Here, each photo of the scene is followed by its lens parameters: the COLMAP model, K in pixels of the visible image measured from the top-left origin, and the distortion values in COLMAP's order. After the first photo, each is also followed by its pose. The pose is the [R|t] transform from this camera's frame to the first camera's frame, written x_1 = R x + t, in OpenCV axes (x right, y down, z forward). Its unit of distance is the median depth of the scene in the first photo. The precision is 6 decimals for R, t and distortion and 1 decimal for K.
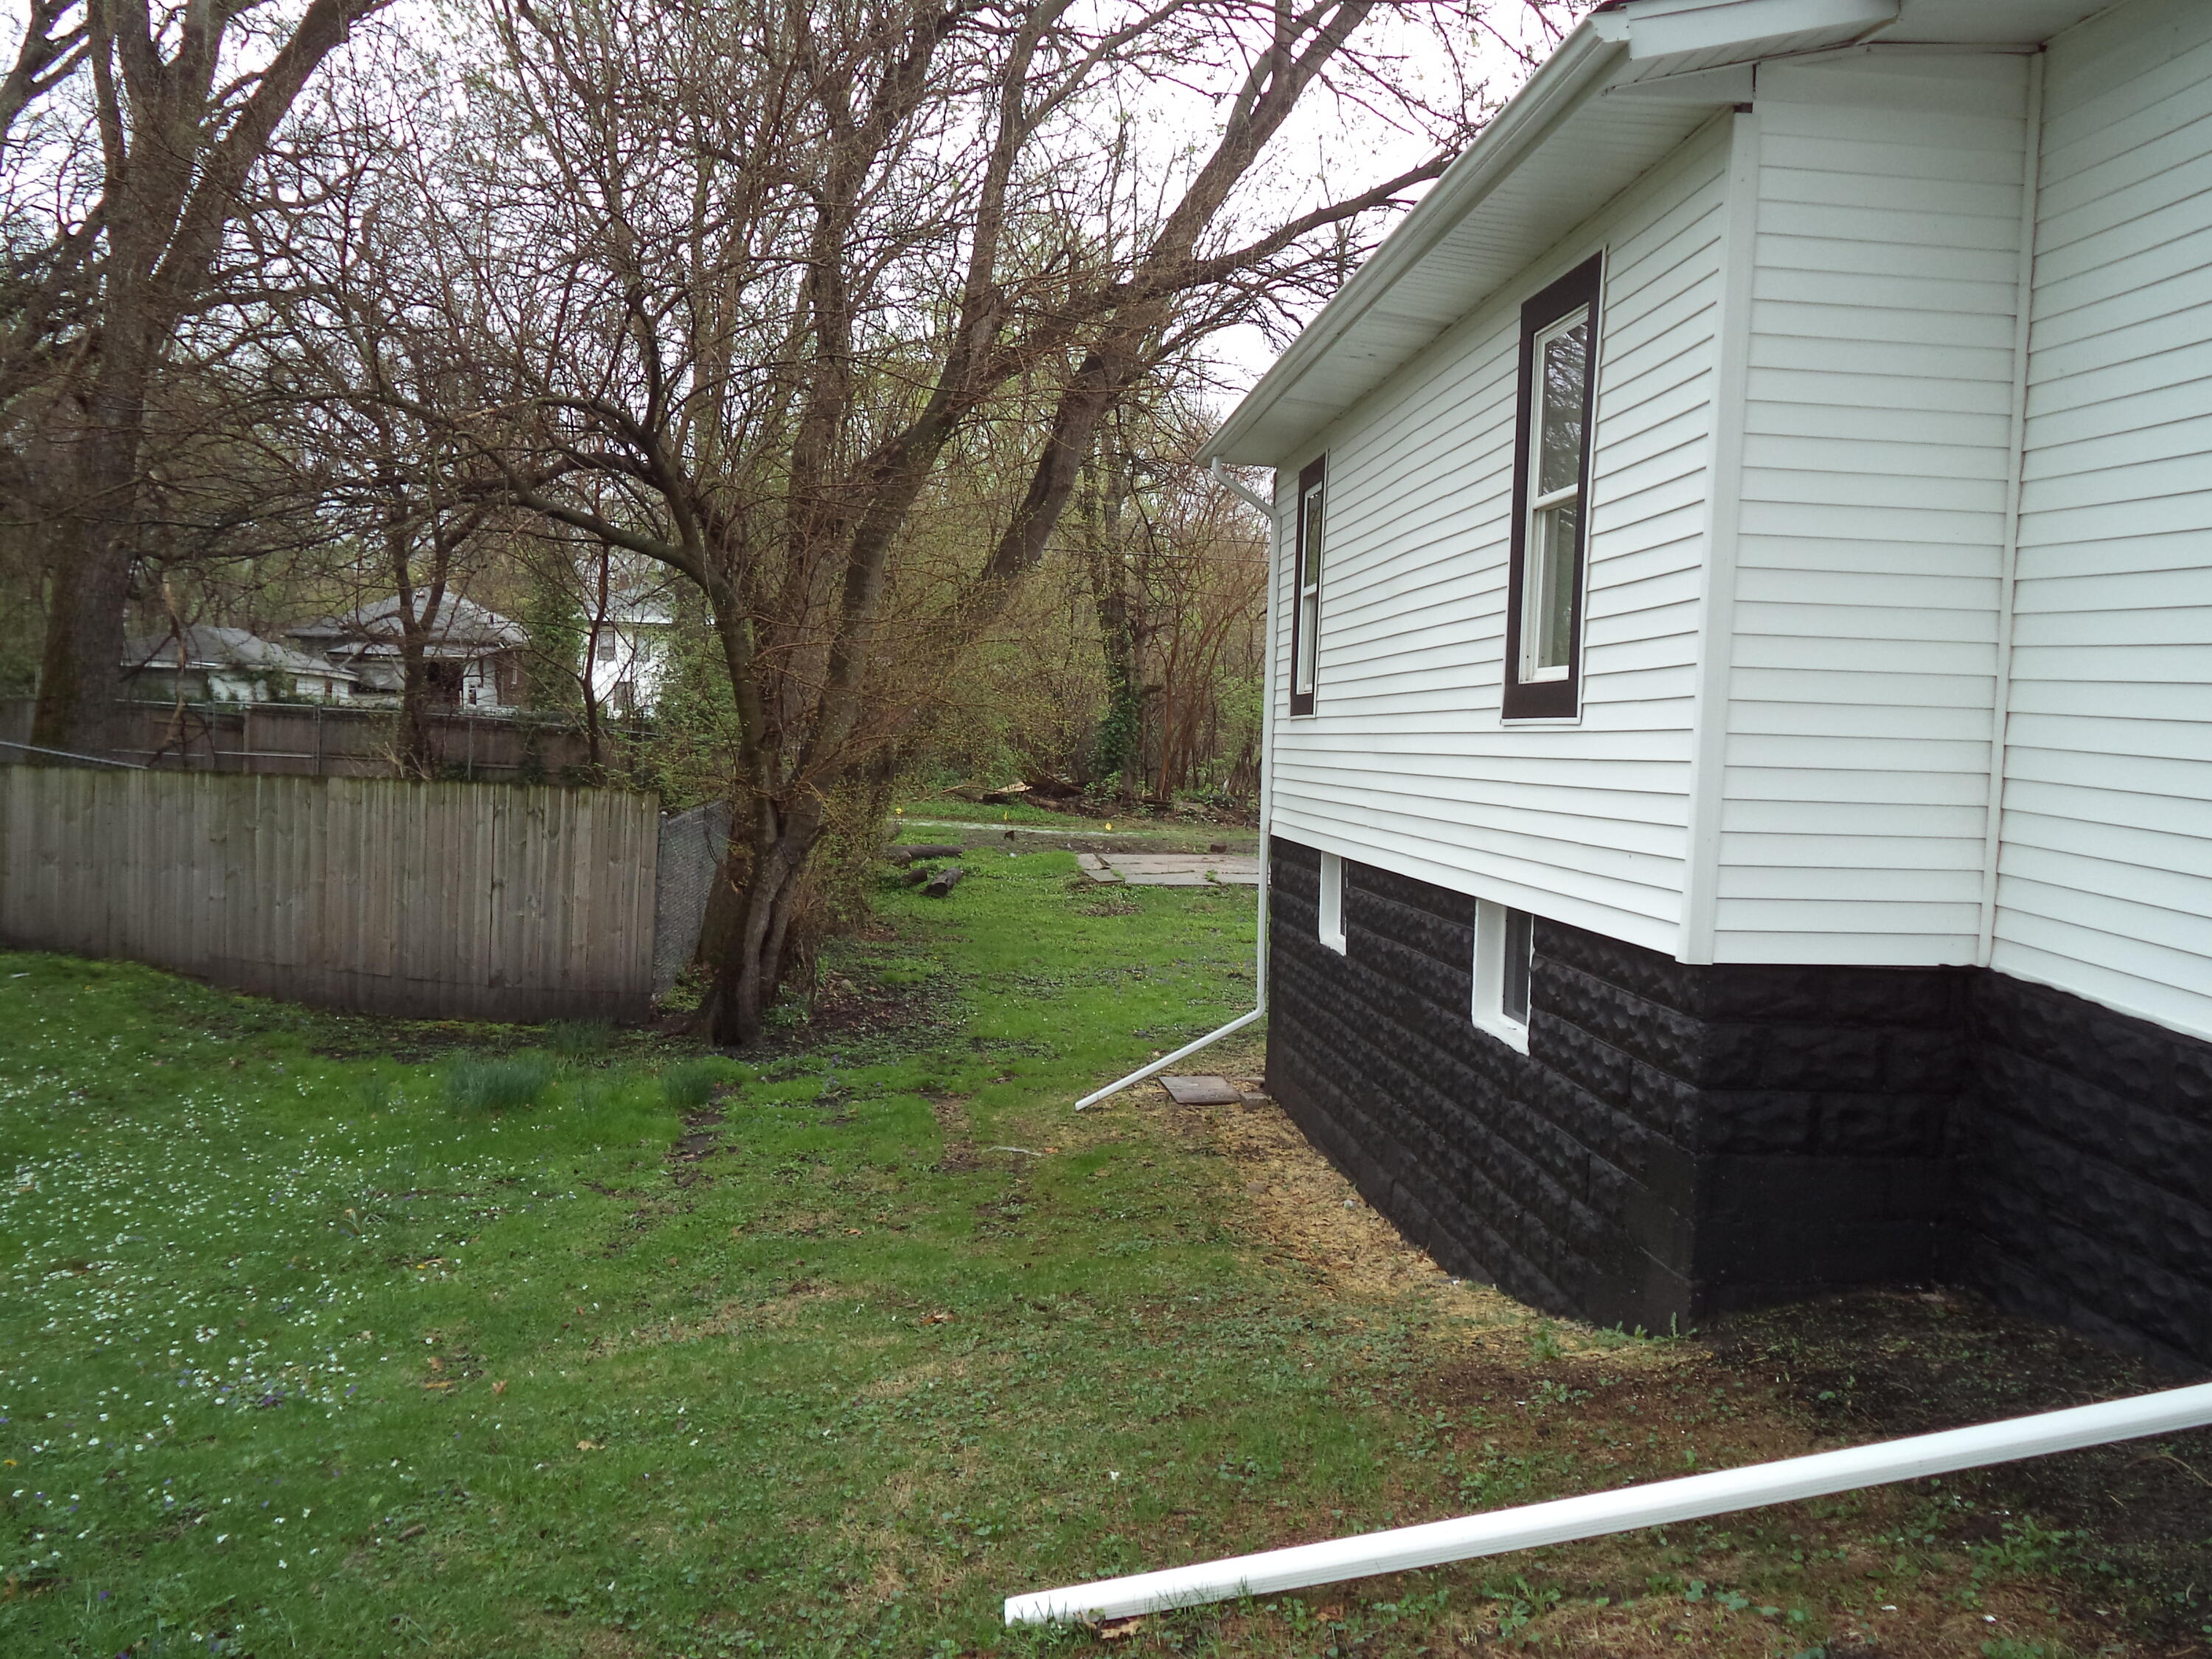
lens RADIAL K [[2074.7, 0, 1111.5], [0, 2074.7, 825.8], [0, 0, 1]] dist [-0.039406, 0.000000]
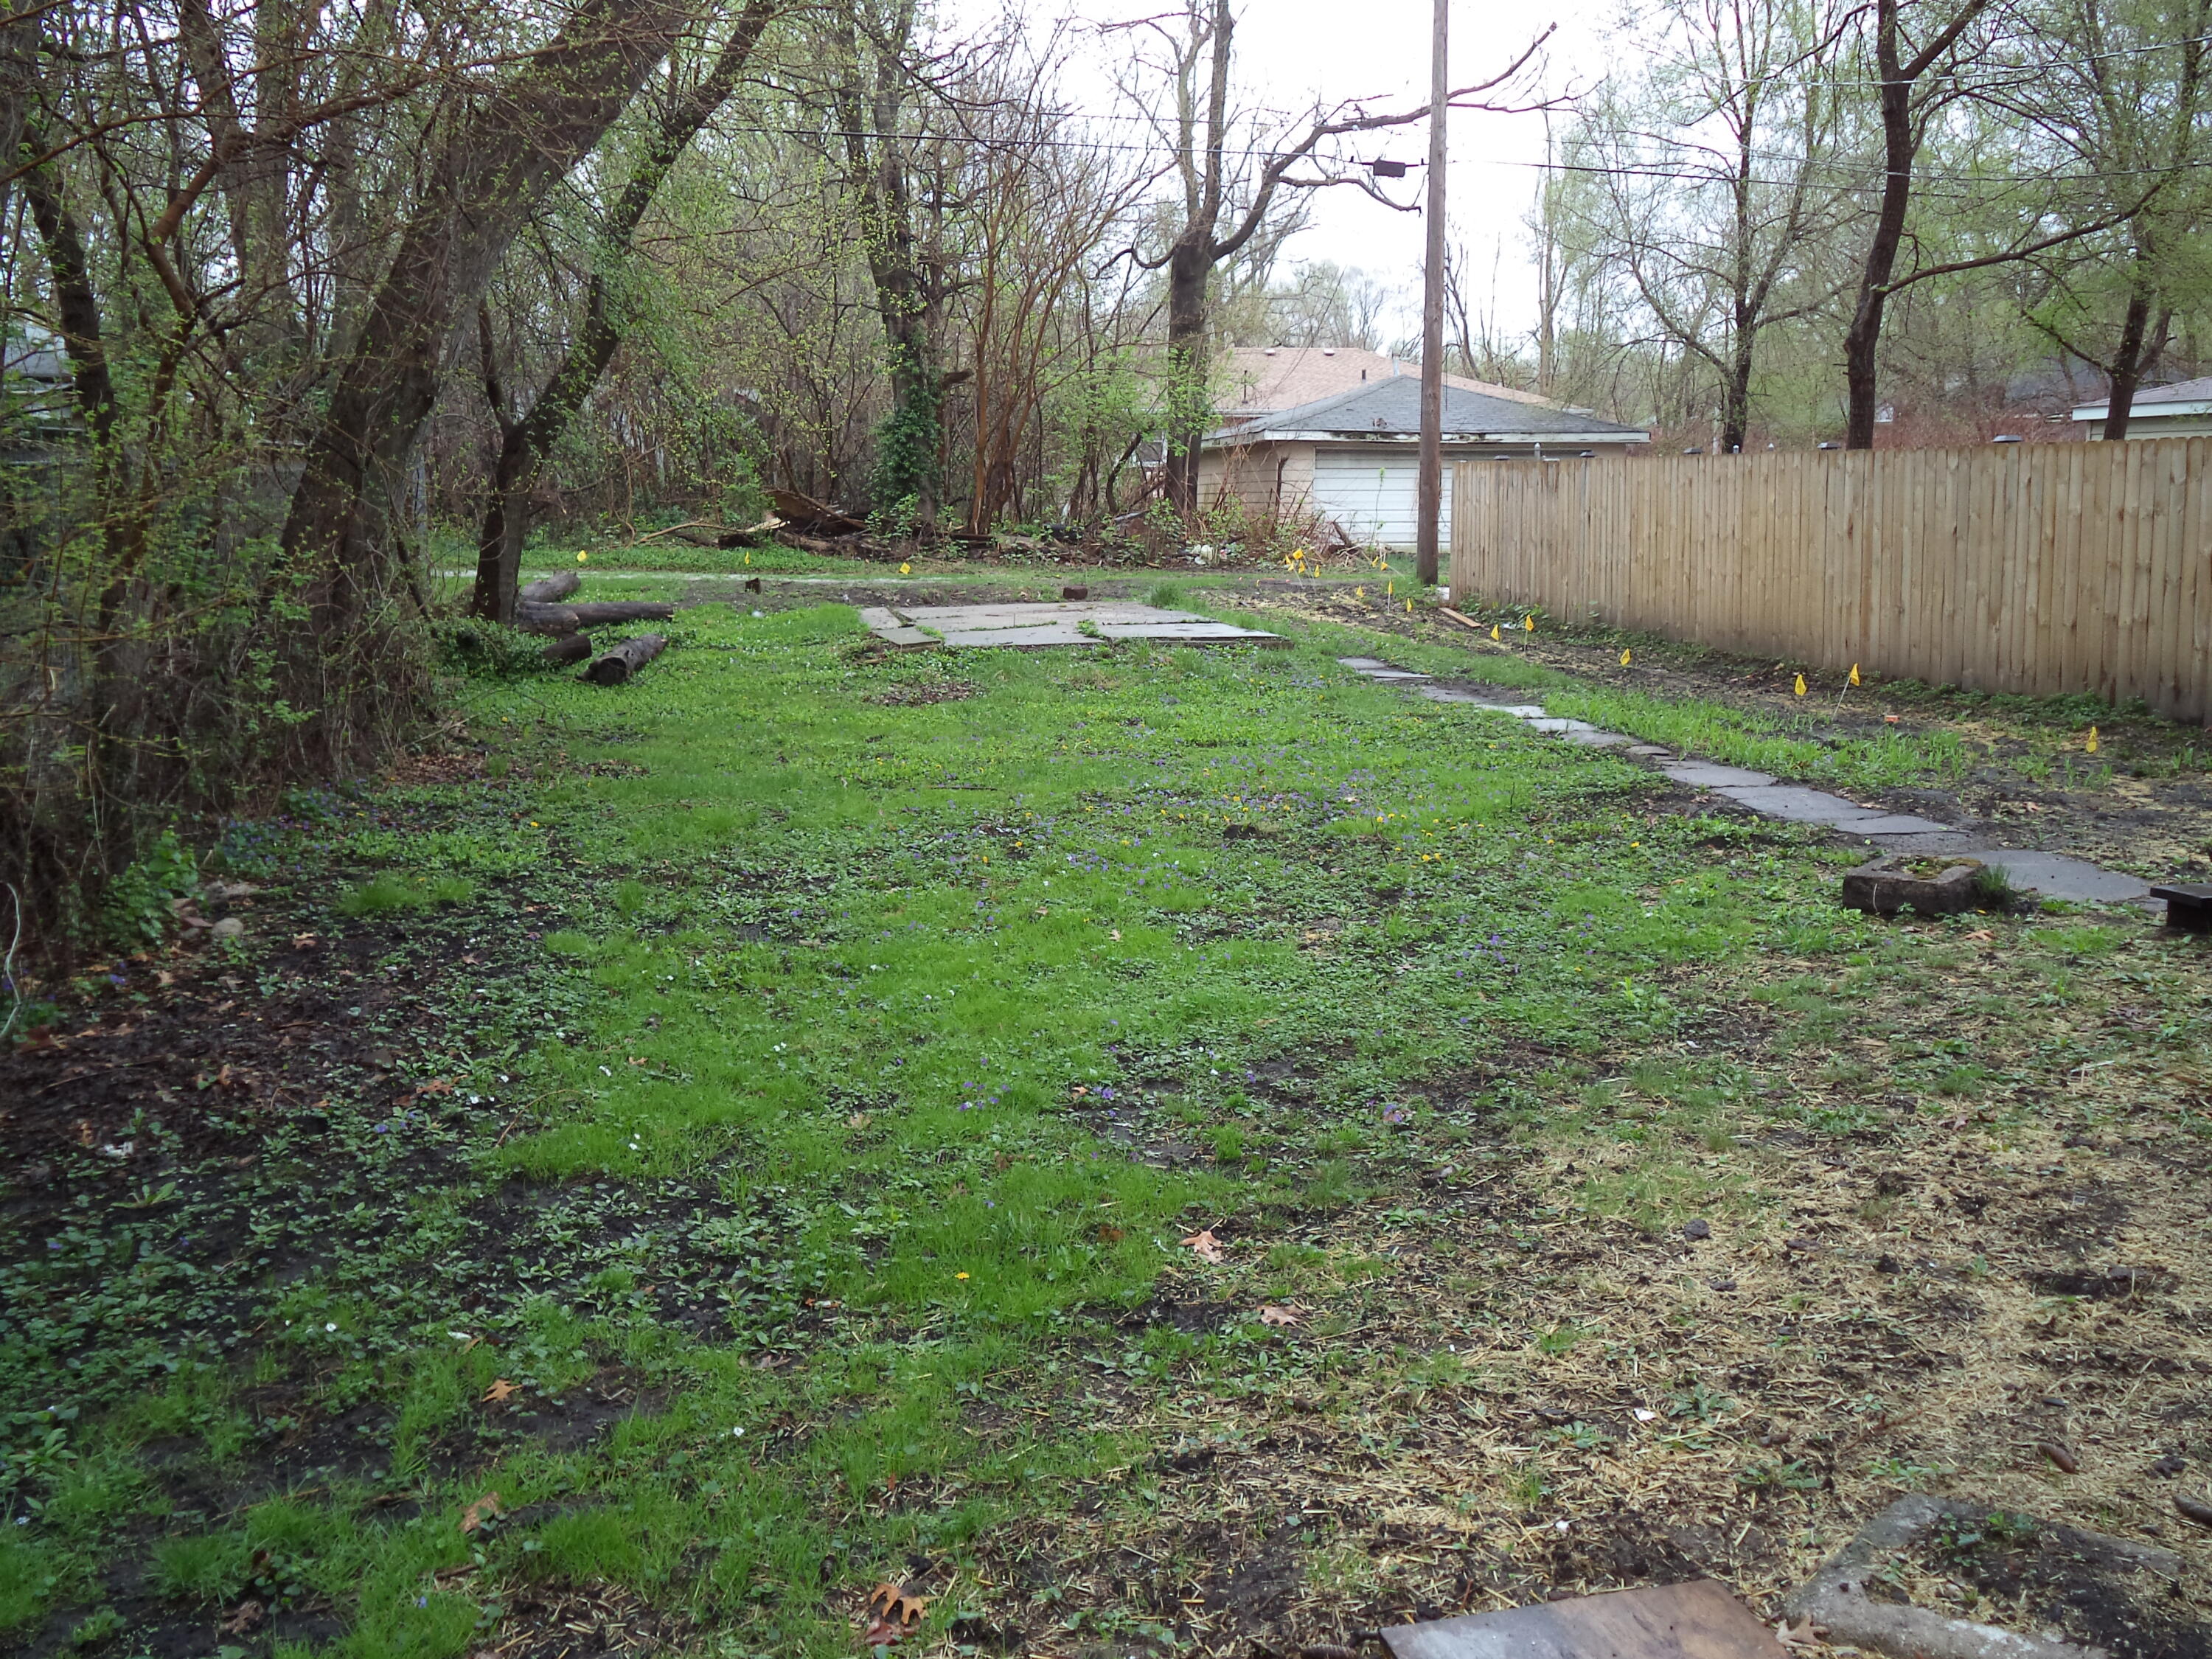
lens RADIAL K [[2074.7, 0, 1107.2], [0, 2074.7, 829.7], [0, 0, 1]] dist [-0.039406, 0.000000]
pose [[0.994015, -0.051558, 0.096306, -0.005469], [0.040954, 0.993197, 0.109011, 0.013826], [-0.101272, -0.104414, 0.989364, 0.335081]]
